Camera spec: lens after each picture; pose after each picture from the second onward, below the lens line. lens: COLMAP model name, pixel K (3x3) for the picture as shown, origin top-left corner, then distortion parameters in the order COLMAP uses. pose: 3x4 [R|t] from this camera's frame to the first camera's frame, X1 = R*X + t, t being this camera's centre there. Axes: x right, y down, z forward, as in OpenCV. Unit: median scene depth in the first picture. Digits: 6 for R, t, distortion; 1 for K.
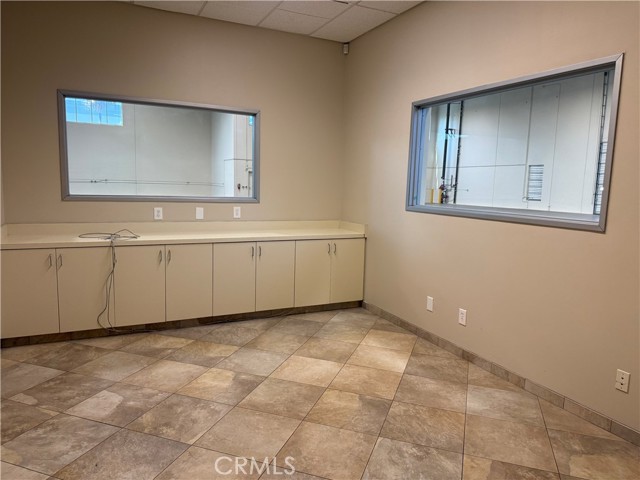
lens RADIAL K [[441.2, 0, 318.9], [0, 441.2, 241.6], [0, 0, 1]] dist [0.004069, -0.001885]
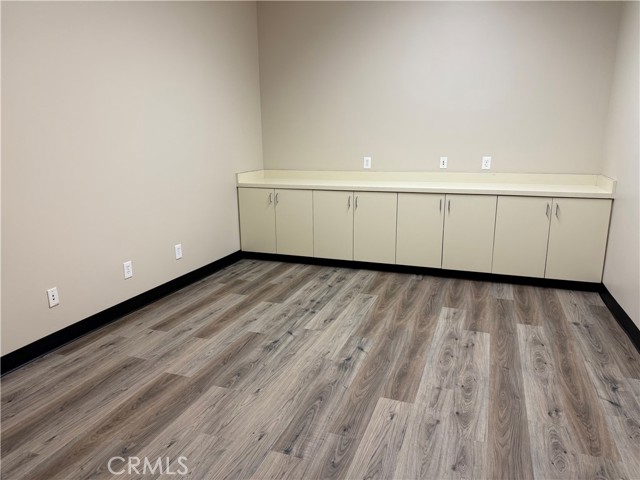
lens RADIAL K [[441.2, 0, 318.9], [0, 441.2, 241.6], [0, 0, 1]] dist [0.004069, -0.001885]
pose [[0.681008, 0.140846, -0.718603, 0.359026], [-0.058660, 0.988668, 0.138186, -0.015053], [0.729923, -0.051953, 0.681552, 0.164640]]
